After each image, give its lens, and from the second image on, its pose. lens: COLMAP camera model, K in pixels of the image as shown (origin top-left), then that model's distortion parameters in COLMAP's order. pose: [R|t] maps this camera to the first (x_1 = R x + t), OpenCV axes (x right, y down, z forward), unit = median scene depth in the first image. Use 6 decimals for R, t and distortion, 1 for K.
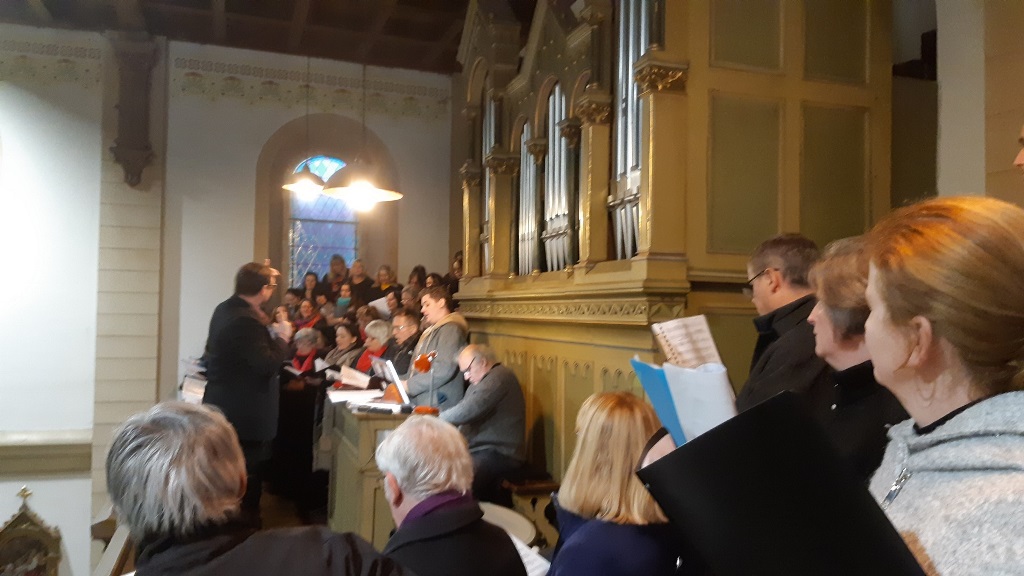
lens RADIAL K [[848.9, 0, 512.0], [0, 848.9, 288.0], [0, 0, 1]] dist [0.130317, -0.365110]
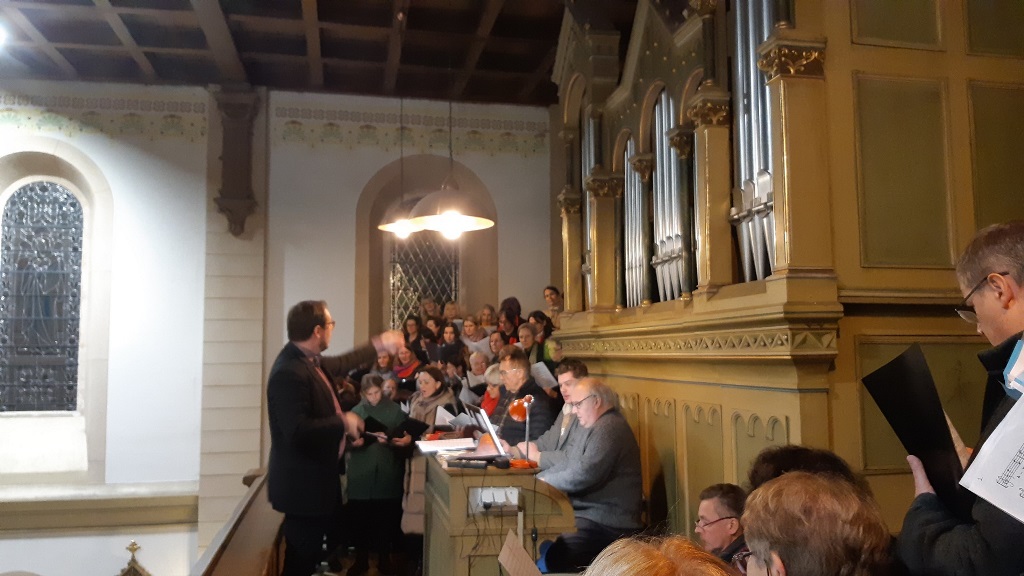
lens RADIAL K [[848.9, 0, 512.0], [0, 848.9, 288.0], [0, 0, 1]] dist [0.130317, -0.365110]
pose [[0.991772, -0.033679, -0.123508, -0.000303], [0.027454, 0.998282, -0.051767, 0.007589], [0.125039, 0.047950, 0.990992, 0.109546]]
